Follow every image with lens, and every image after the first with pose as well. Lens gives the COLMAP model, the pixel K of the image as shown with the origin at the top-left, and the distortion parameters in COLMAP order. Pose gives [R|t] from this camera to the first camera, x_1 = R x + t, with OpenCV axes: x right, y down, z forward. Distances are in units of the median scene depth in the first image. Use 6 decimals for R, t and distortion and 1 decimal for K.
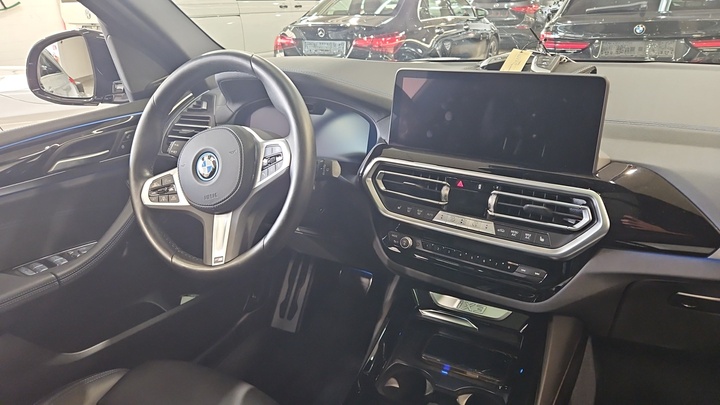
lens RADIAL K [[484.7, 0, 359.9], [0, 484.7, 201.1], [0, 0, 1]] dist [0.001423, 0.000077]
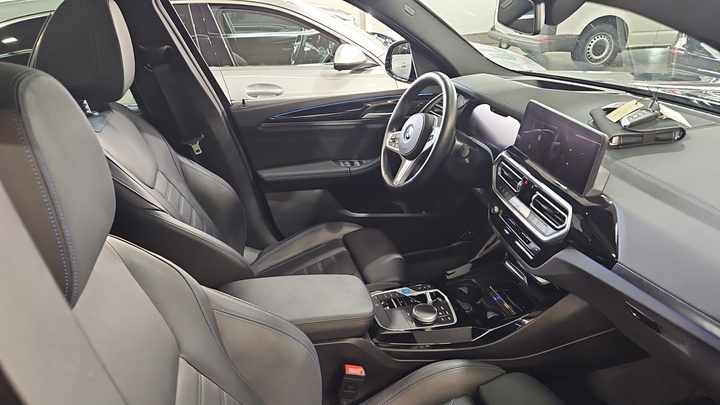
lens RADIAL K [[484.7, 0, 360.0], [0, 484.7, 203.0], [0, 0, 1]] dist [0.001423, 0.000077]
pose [[0.672269, 0.323623, -0.665825, 0.768626], [-0.268896, 0.944708, 0.187675, -0.100782], [0.689746, 0.052870, 0.722119, -0.403313]]
